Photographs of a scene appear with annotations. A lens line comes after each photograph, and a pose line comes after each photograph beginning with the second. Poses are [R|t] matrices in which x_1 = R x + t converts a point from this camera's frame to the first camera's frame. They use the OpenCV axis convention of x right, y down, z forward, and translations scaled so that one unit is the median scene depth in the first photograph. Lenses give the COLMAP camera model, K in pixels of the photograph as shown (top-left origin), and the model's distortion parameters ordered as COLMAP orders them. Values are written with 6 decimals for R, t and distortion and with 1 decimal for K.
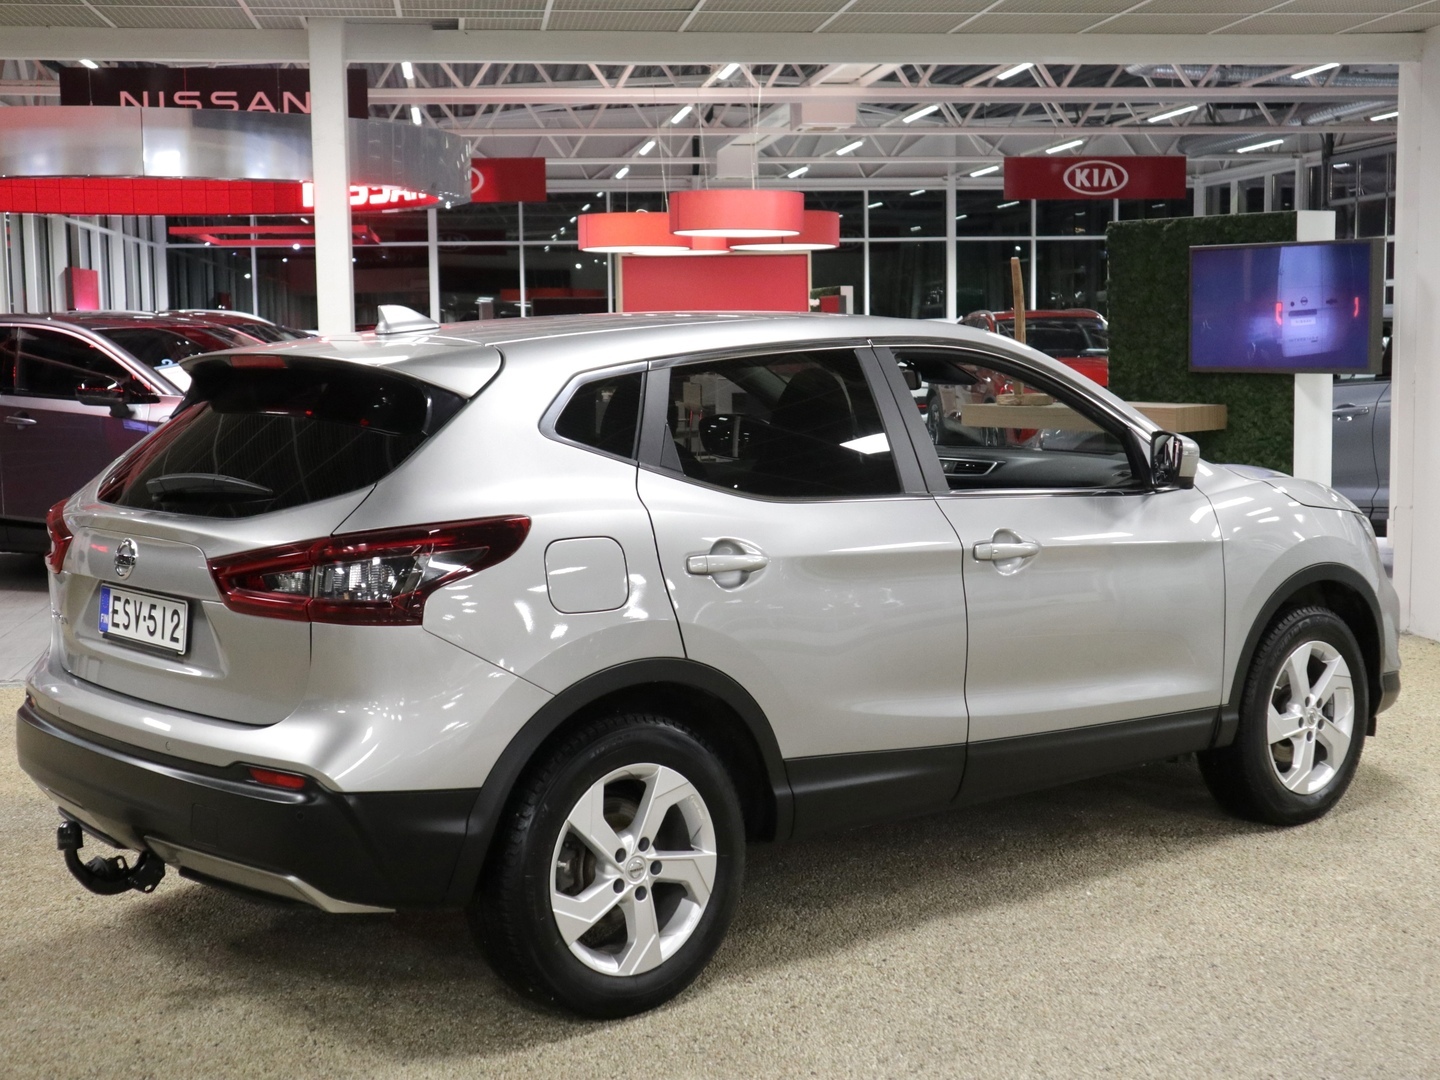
lens RADIAL K [[2028.4, 0, 720.0], [0, 2028.4, 540.0], [0, 0, 1]] dist [0.017779, 0.065104]
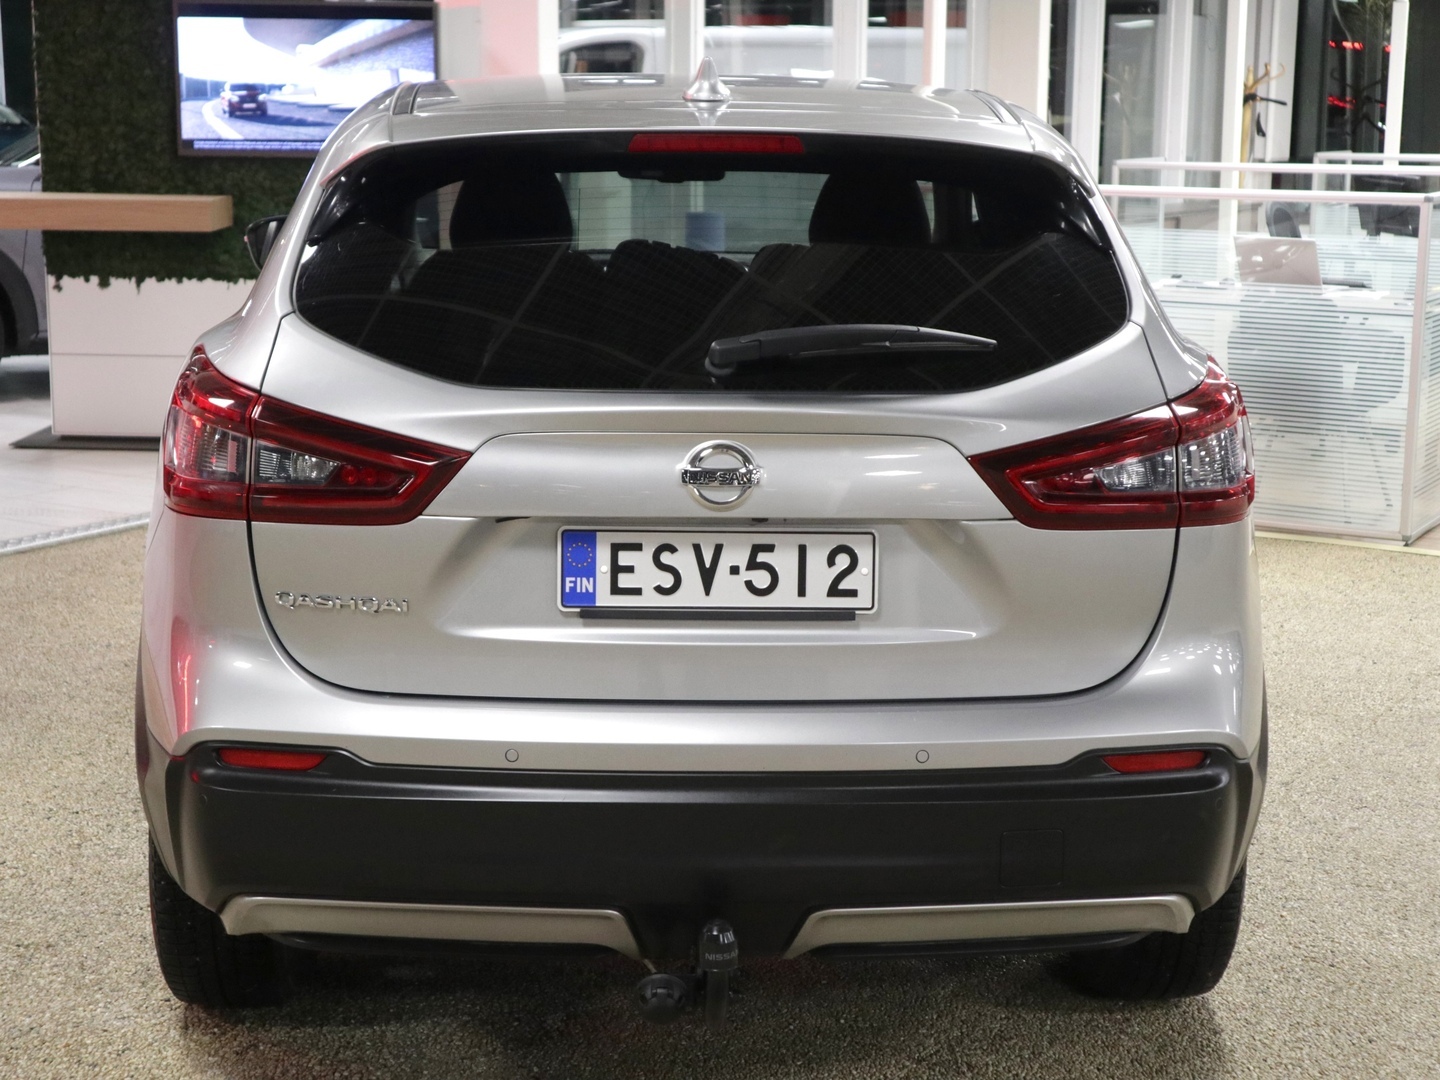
lens RADIAL K [[2310.7, 0, 720.0], [0, 2310.7, 540.0], [0, 0, 1]] dist [0.007668, 0.046297]
pose [[0.626600, -0.127491, 0.768842, -0.372869], [0.062841, 0.991582, 0.113212, -0.022427], [-0.776804, -0.022624, 0.629336, 0.257969]]
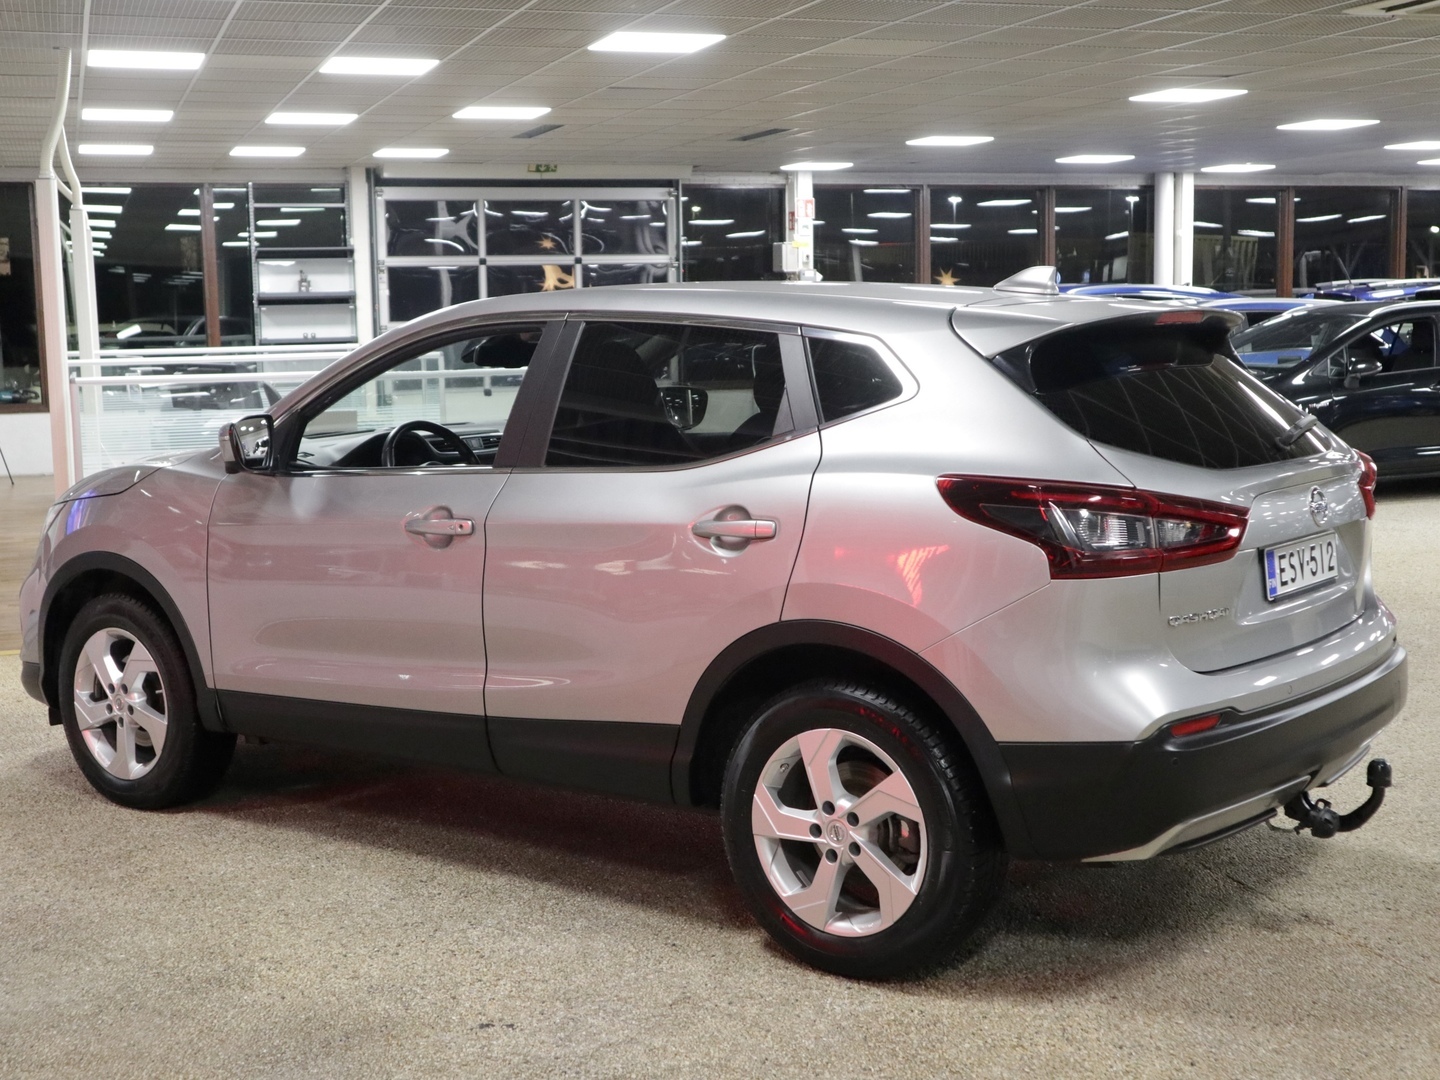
lens RADIAL K [[1898.6, 0, 720.0], [0, 1898.6, 540.0], [0, 0, 1]] dist [0.077656, -0.027045]
pose [[-0.202612, -0.105228, 0.973589, -0.534694], [0.121607, 0.983810, 0.131640, -0.063006], [-0.971679, 0.145067, -0.186535, 0.670983]]
